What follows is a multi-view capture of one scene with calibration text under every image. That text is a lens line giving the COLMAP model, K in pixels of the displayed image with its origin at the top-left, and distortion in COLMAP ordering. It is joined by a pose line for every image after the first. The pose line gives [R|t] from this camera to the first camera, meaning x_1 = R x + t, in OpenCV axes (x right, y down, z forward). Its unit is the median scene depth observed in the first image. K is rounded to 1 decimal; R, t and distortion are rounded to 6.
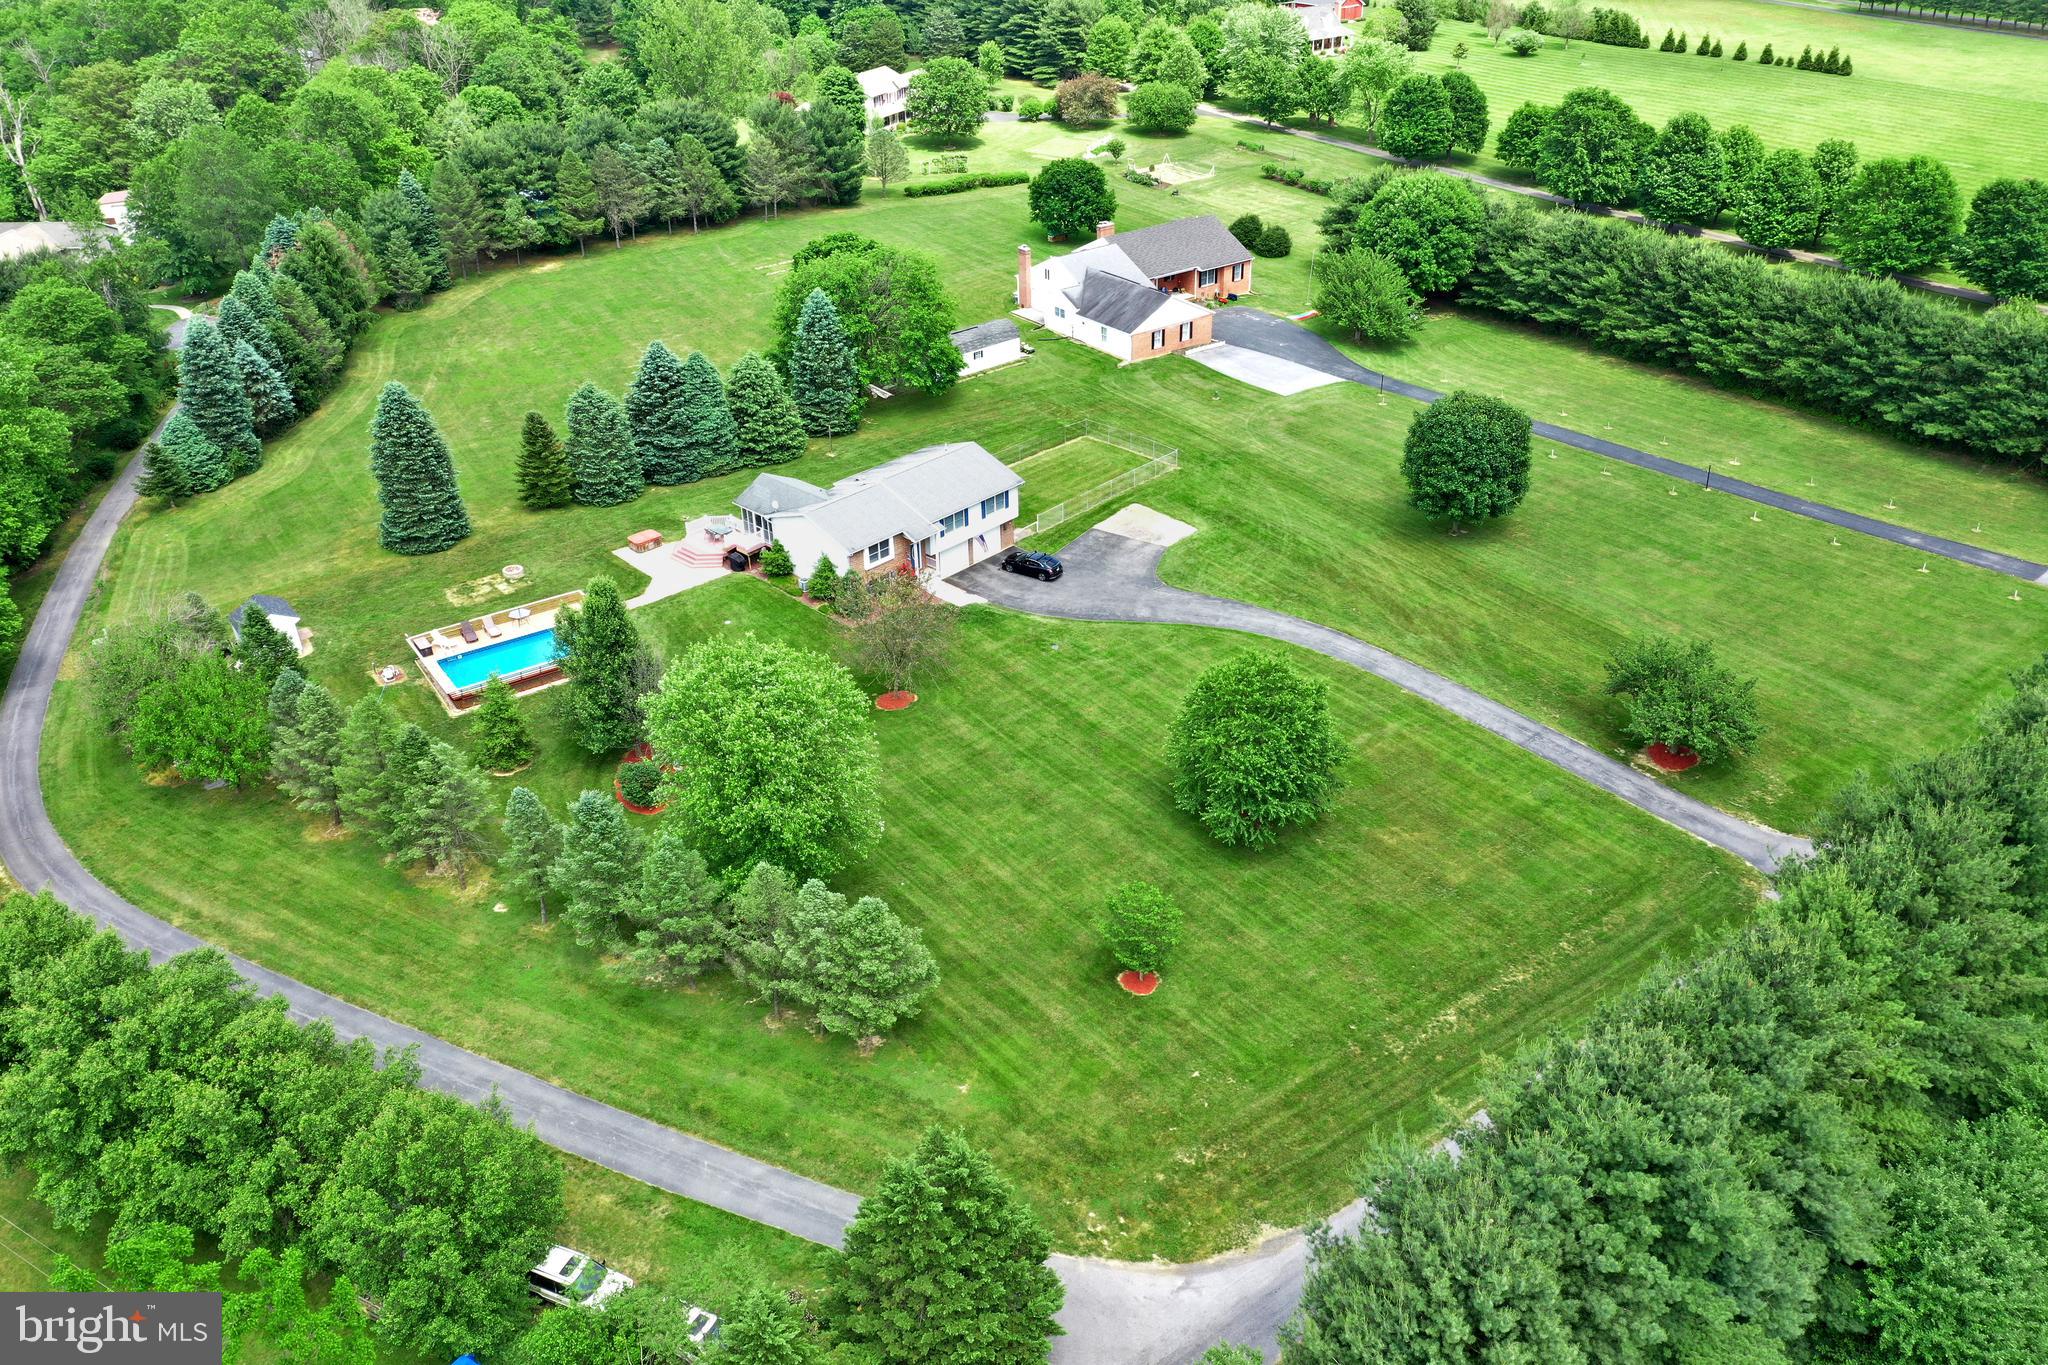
lens RADIAL K [[1637.8, 0, 1024.0], [0, 1637.8, 682.5], [0, 0, 1]] dist [-0.000044, -0.001467]
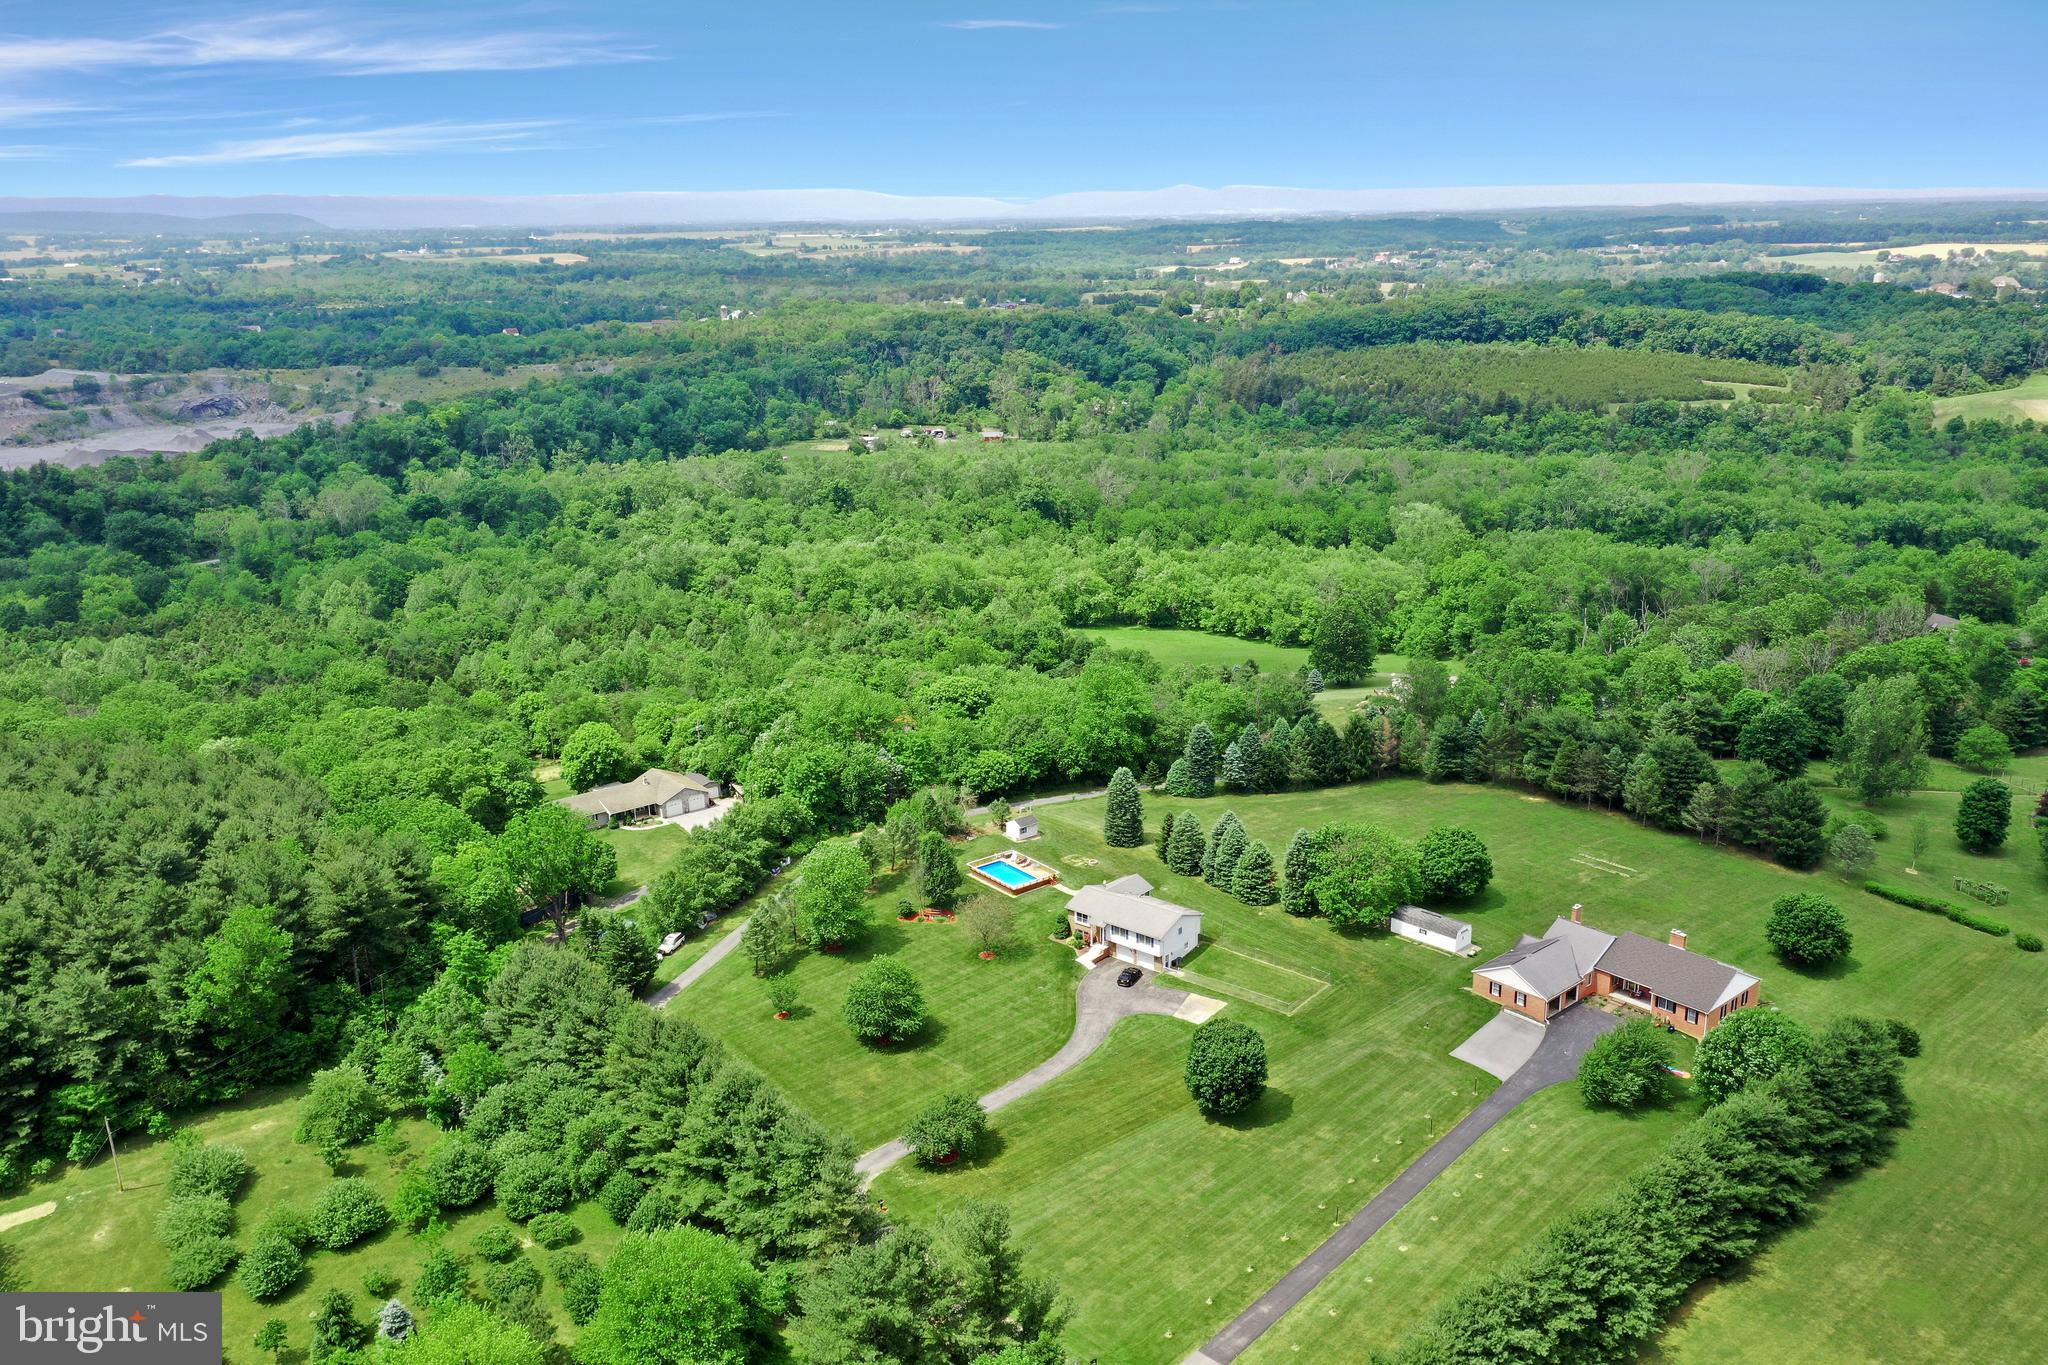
lens RADIAL K [[1621.8, 0, 1030.2], [0, 1621.8, 683.0], [0, 0, 1]] dist [0.004573, 0.014330]
pose [[0.066636, 0.294031, -0.953470, 1.409564], [-0.485322, 0.844487, 0.226504, -0.610497], [0.871792, 0.447647, 0.198973, 0.353666]]
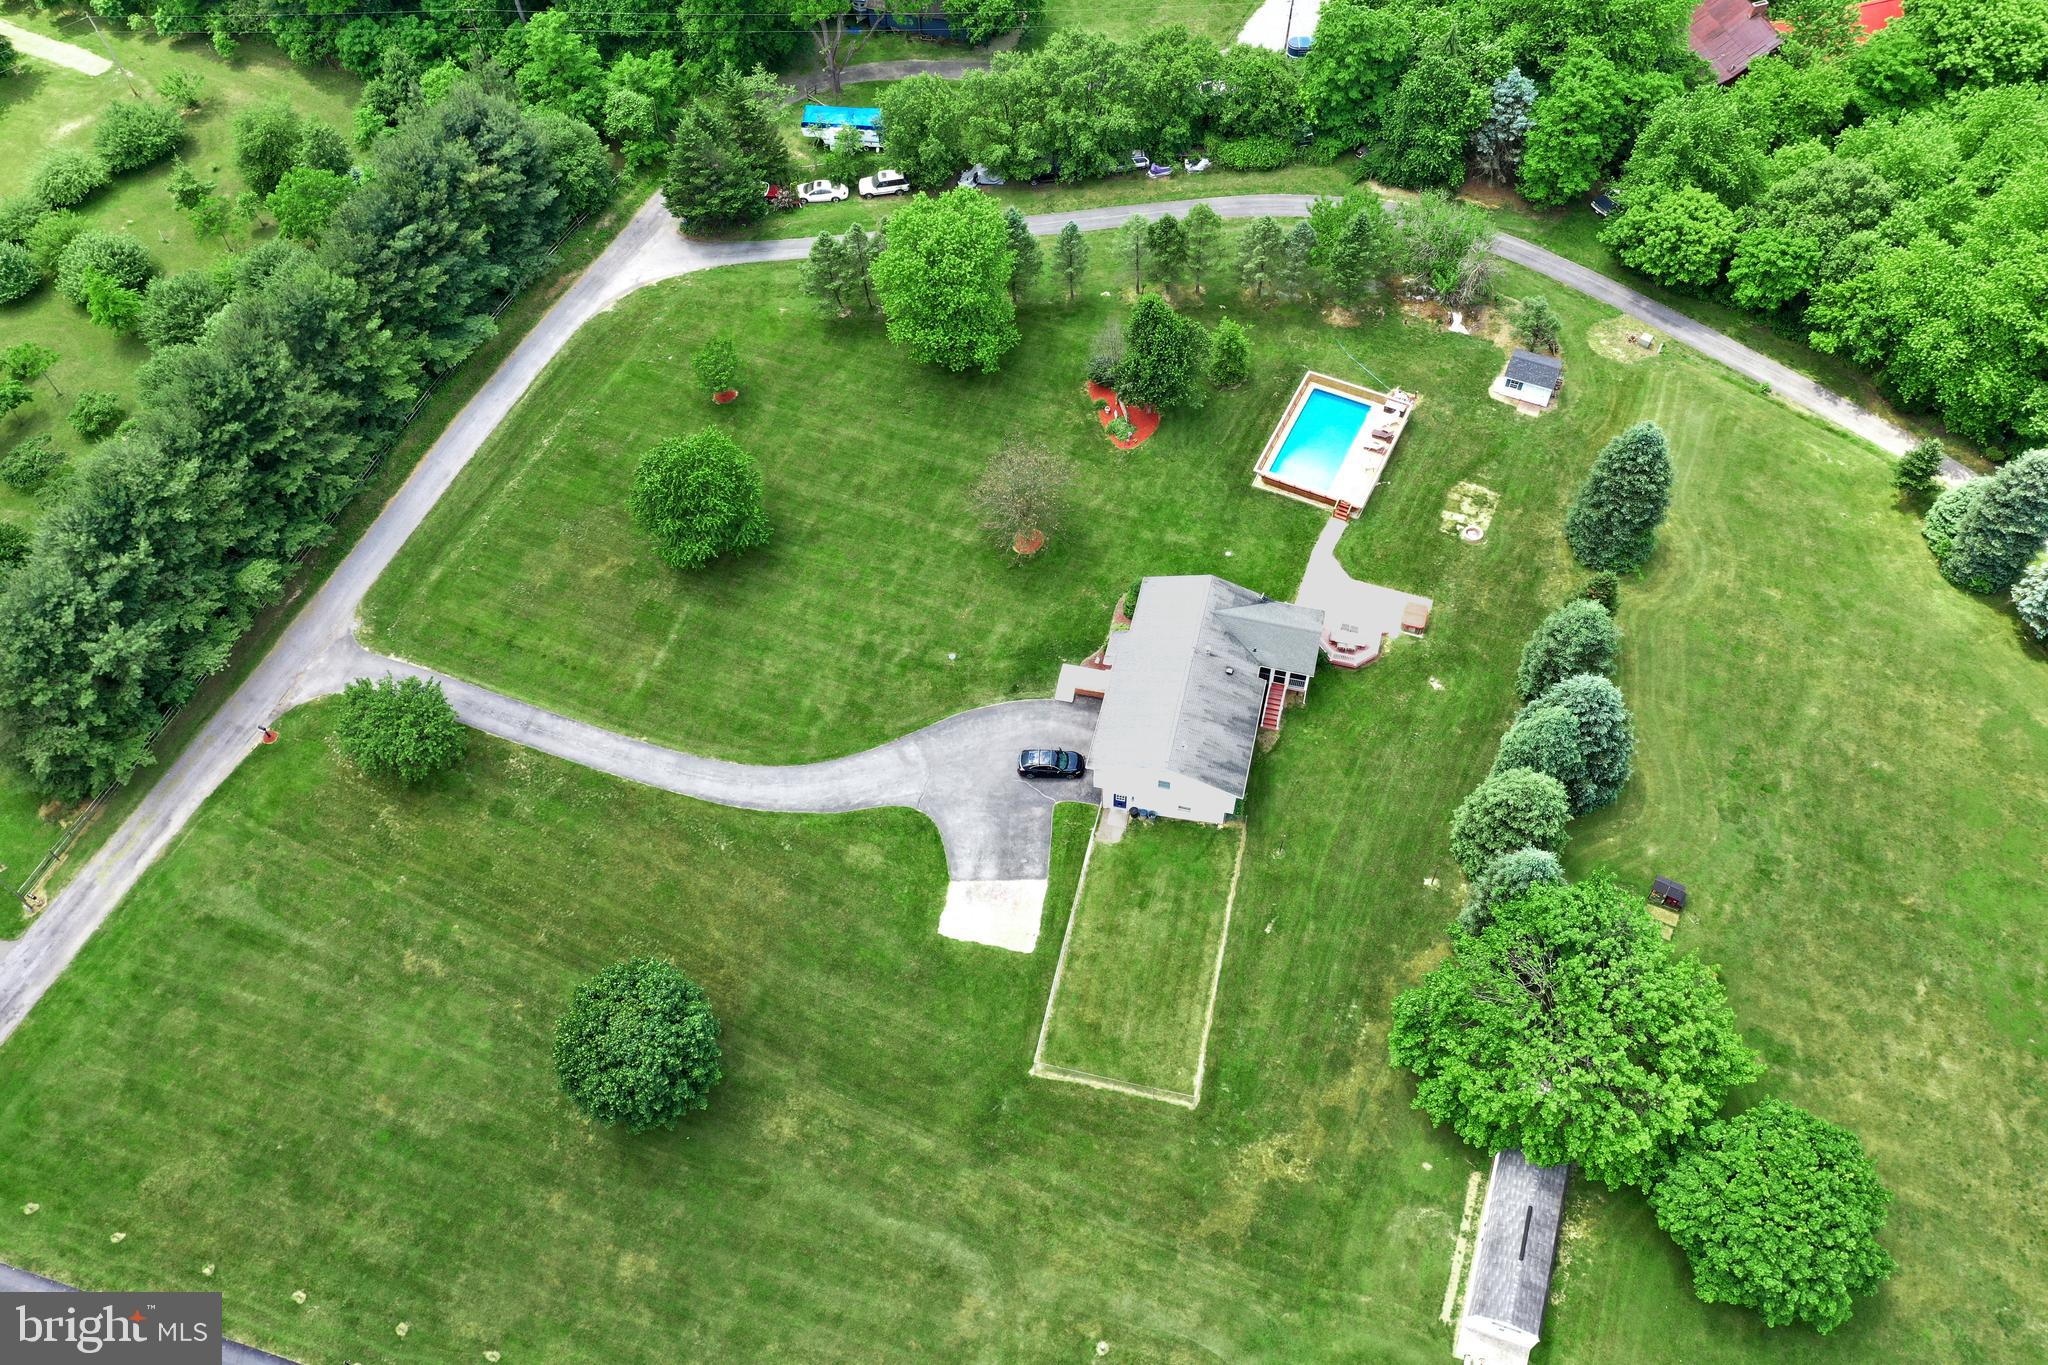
lens RADIAL K [[1624.9, 0, 1030.1], [0, 1624.9, 674.7], [0, 0, 1]] dist [0.010104, 0.001018]
pose [[-0.866647, 0.431618, -0.250258, 0.201847], [-0.215947, 0.127672, 0.968022, -0.871396], [0.449767, 0.892976, -0.017440, 0.845188]]
